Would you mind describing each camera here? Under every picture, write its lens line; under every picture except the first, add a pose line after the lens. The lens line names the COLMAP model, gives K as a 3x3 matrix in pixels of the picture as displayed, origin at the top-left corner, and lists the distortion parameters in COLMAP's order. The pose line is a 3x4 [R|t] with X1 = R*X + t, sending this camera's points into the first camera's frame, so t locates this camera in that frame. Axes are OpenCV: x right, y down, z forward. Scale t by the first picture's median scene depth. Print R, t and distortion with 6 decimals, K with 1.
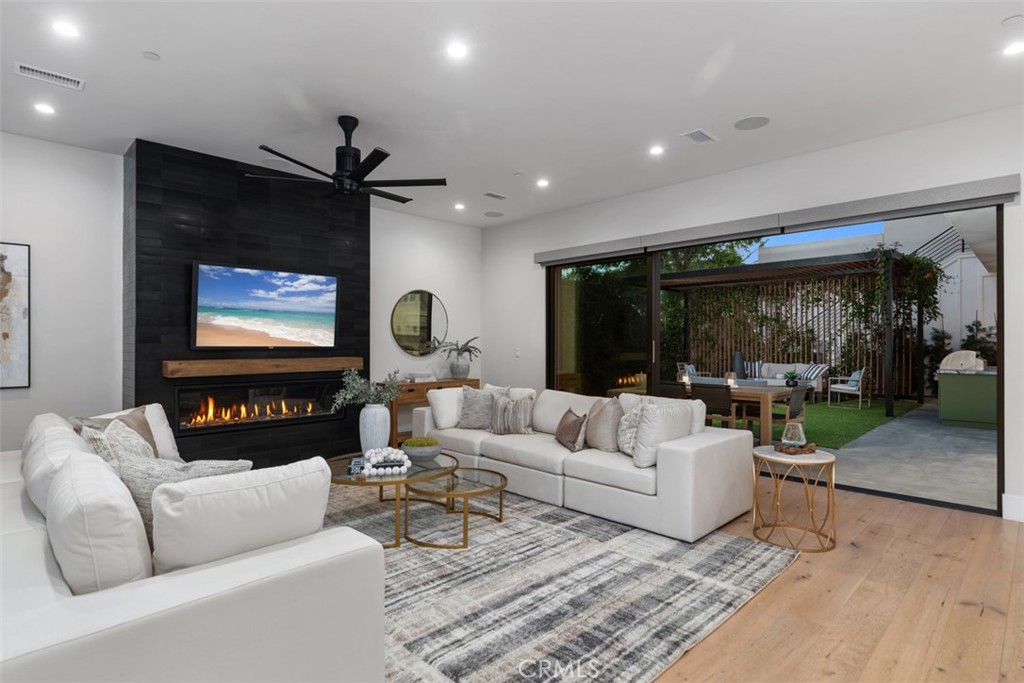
lens RADIAL K [[531.0, 0, 512.9], [0, 531.0, 341.8], [0, 0, 1]] dist [-0.001054, -0.000349]
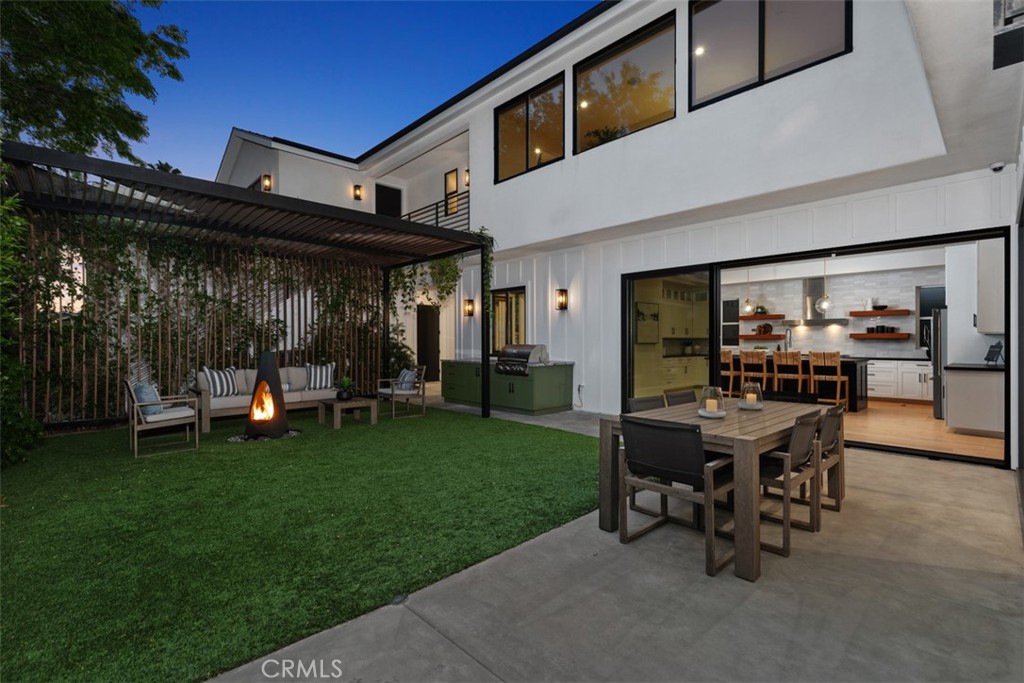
lens RADIAL K [[462.5, 0, 513.0], [0, 462.5, 341.7], [0, 0, 1]] dist [0.001366, 0.000694]
pose [[0.019402, -0.003496, 0.999806, -0.072864], [0.000094, 0.999994, 0.003495, 0.005196], [-0.999812, 0.000026, 0.019403, 0.703697]]
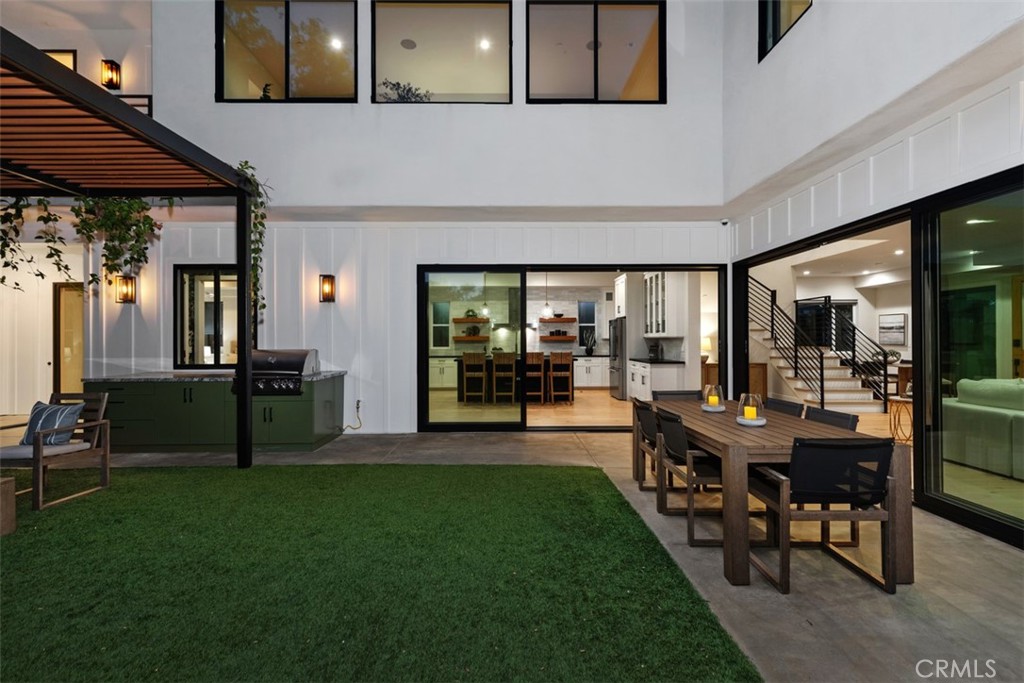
lens RADIAL K [[462.5, 0, 513.5], [0, 462.5, 337.9], [0, 0, 1]] dist [0.001366, 0.000694]
pose [[-0.718437, 0.003100, 0.695585, 0.109677], [-0.000249, 0.999989, -0.004714, 0.002236], [-0.695592, -0.003560, -0.718429, 0.871616]]
